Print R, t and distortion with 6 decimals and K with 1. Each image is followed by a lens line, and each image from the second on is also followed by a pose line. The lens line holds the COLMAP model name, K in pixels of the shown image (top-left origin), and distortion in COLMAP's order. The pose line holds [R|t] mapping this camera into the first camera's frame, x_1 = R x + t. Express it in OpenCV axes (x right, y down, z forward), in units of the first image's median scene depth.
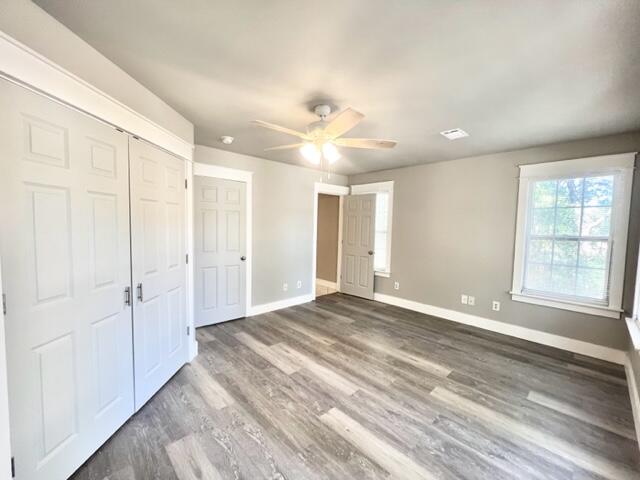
lens RADIAL K [[259.0, 0, 319.8], [0, 259.0, 240.3], [0, 0, 1]] dist [-0.000641, -0.000003]
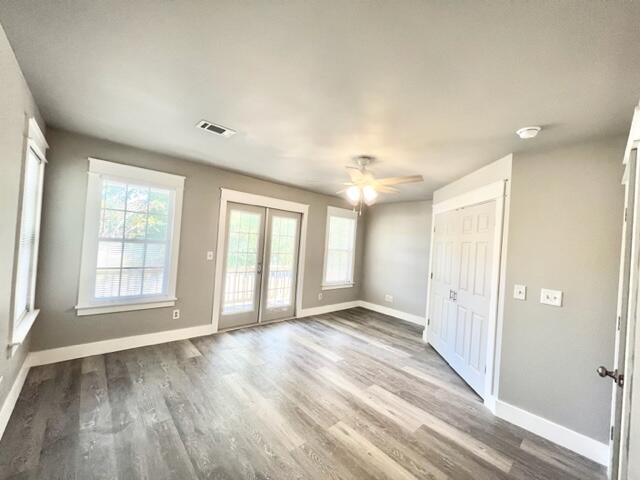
lens RADIAL K [[259.0, 0, 319.6], [0, 259.0, 237.8], [0, 0, 1]] dist [-0.000641, -0.000003]
pose [[-0.995672, -0.088974, 0.026858, 0.133509], [-0.087521, 0.994849, 0.051134, -0.137585], [-0.031270, 0.048562, -0.998331, 1.935319]]
